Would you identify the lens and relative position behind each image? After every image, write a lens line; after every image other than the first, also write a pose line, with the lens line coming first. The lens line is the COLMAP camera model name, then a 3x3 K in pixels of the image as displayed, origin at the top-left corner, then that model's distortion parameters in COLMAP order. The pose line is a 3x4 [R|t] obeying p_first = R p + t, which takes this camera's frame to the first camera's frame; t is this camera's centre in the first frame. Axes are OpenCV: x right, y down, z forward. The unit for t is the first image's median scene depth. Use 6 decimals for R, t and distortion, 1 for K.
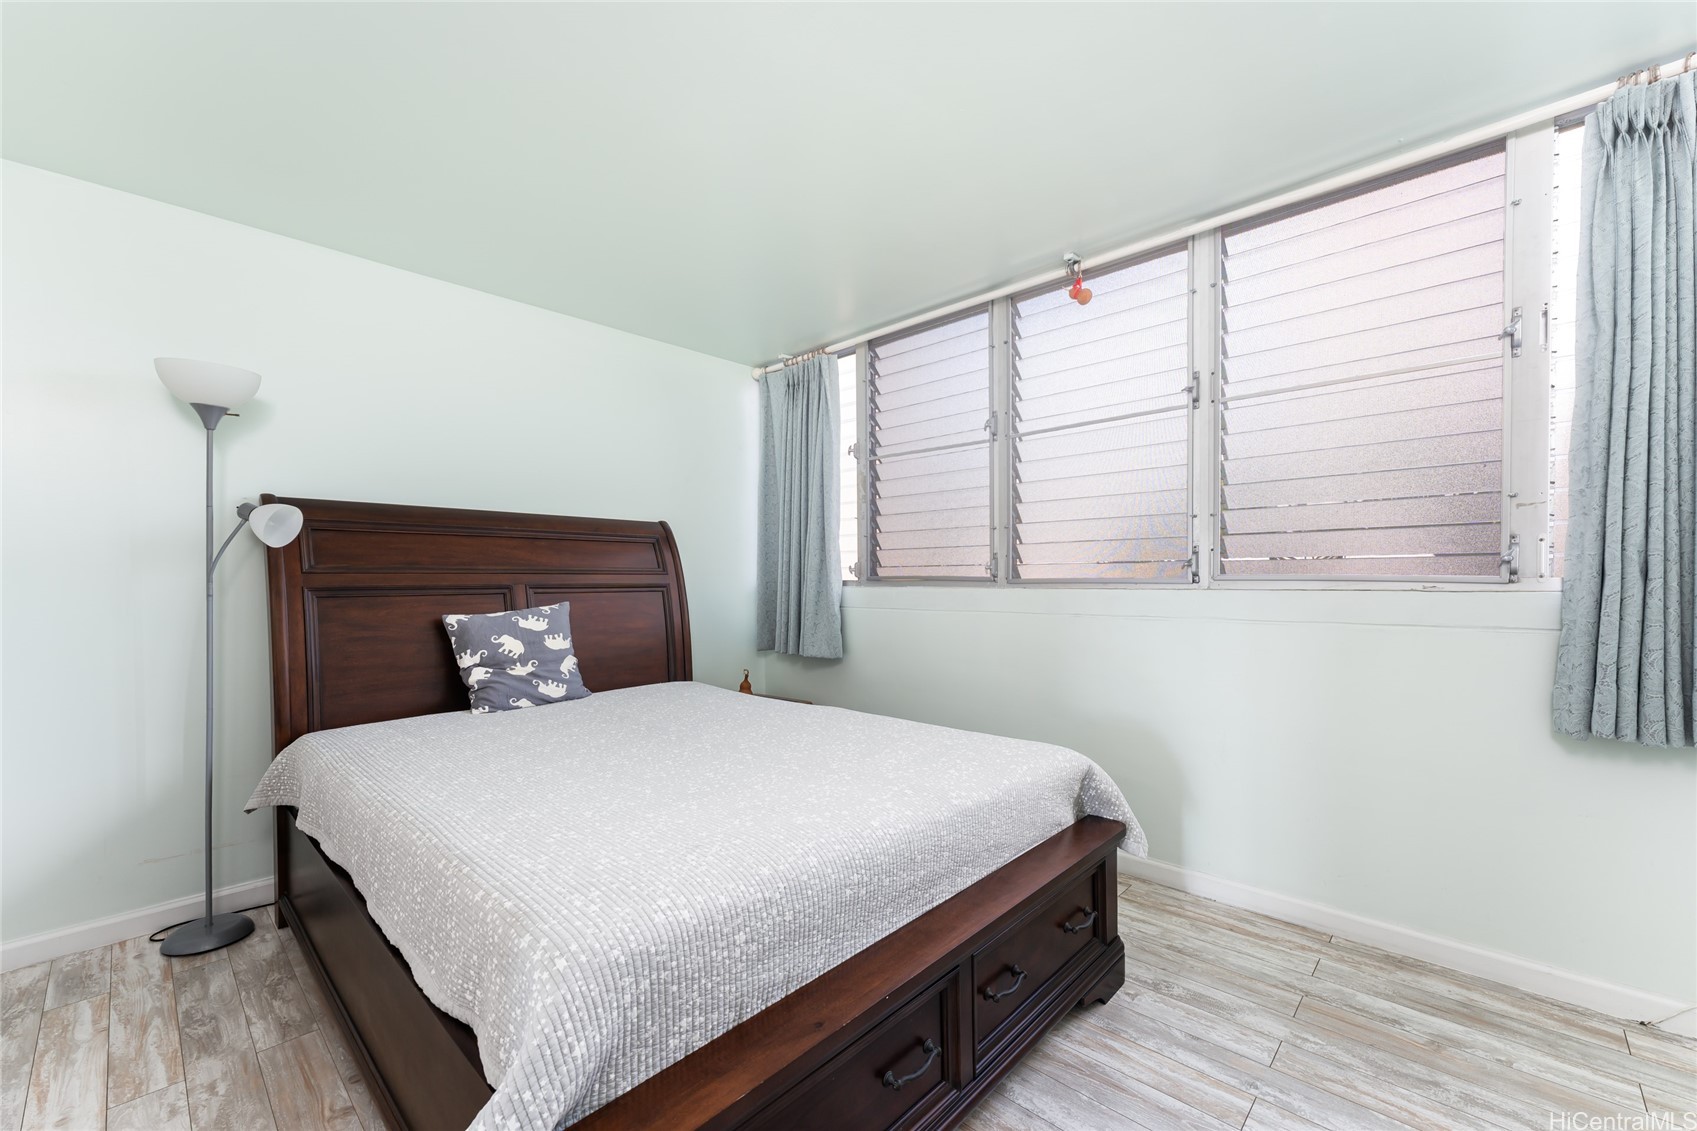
lens RADIAL K [[679.7, 0, 845.5], [0, 679.7, 583.4], [0, 0, 1]] dist [0.001764, -0.000049]
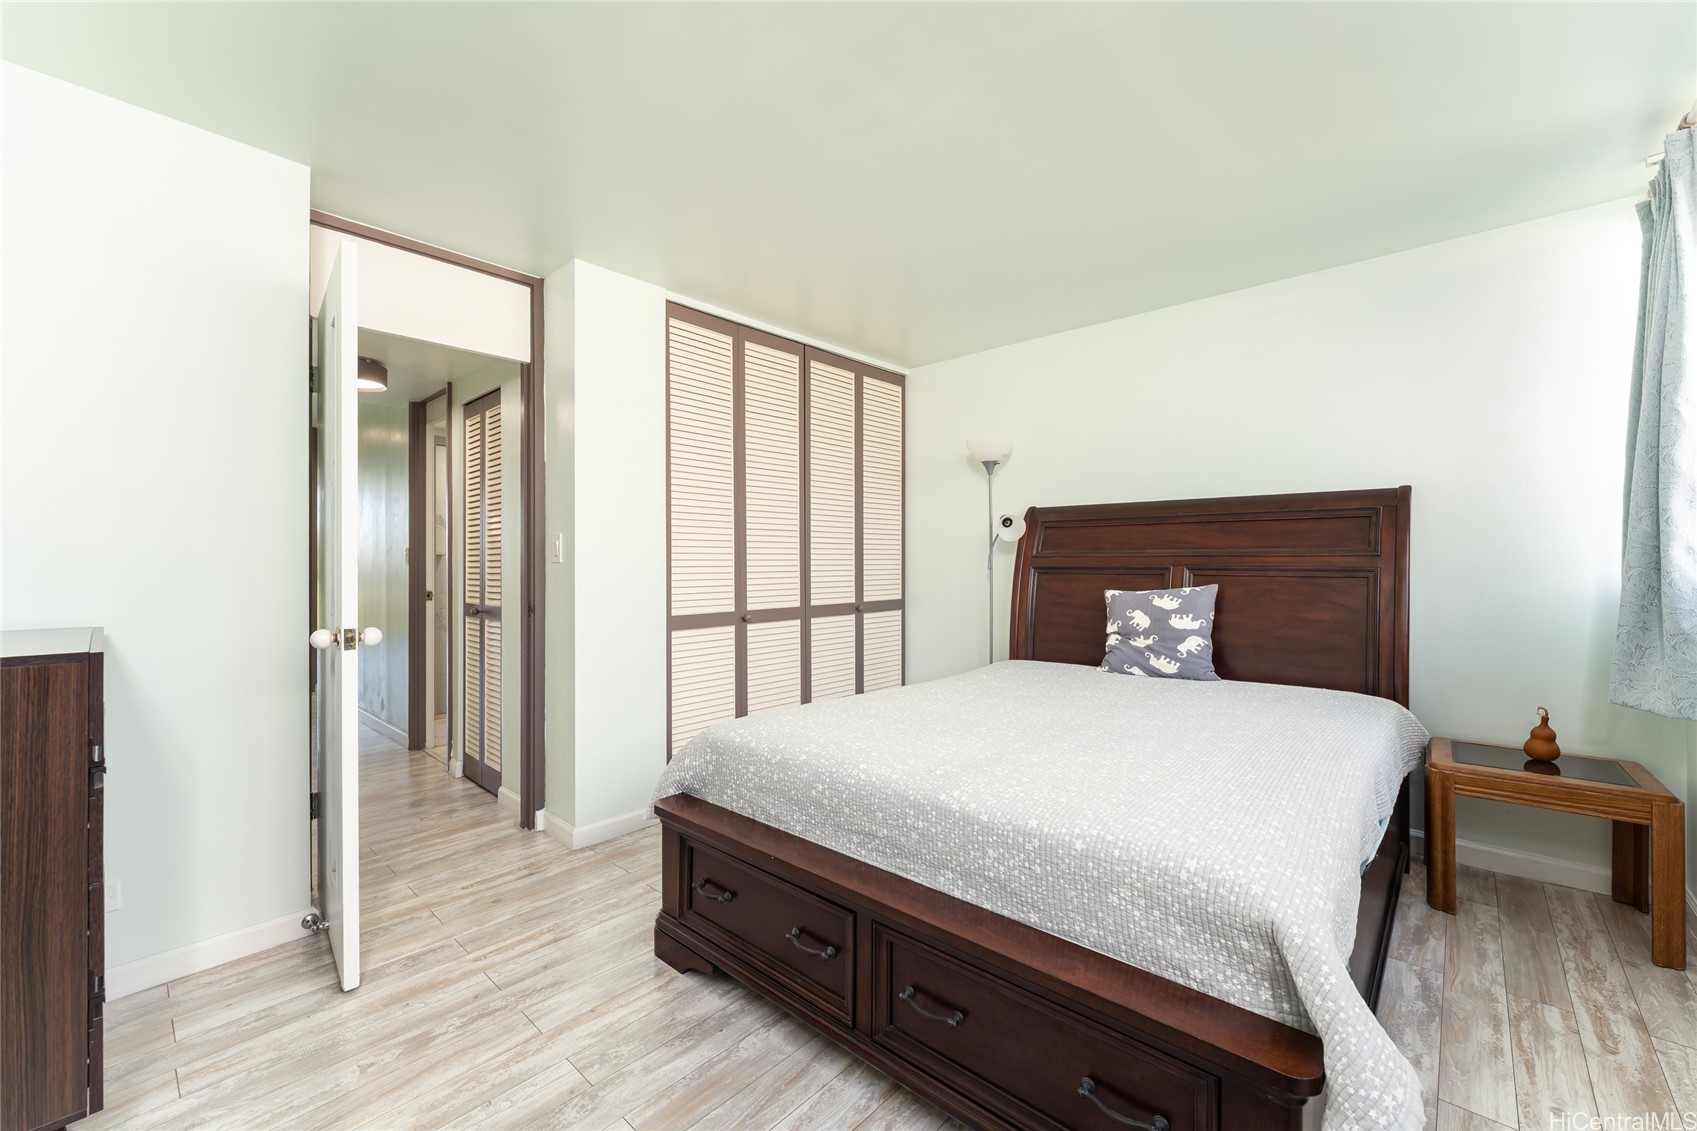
lens RADIAL K [[679.7, 0, 845.9], [0, 679.7, 559.5], [0, 0, 1]] dist [0.001764, -0.000049]
pose [[0.024314, 0.000101, -0.999704, 0.648571], [-0.007180, 0.999974, -0.000073, -0.006284], [0.999679, 0.007180, 0.024314, 0.488030]]
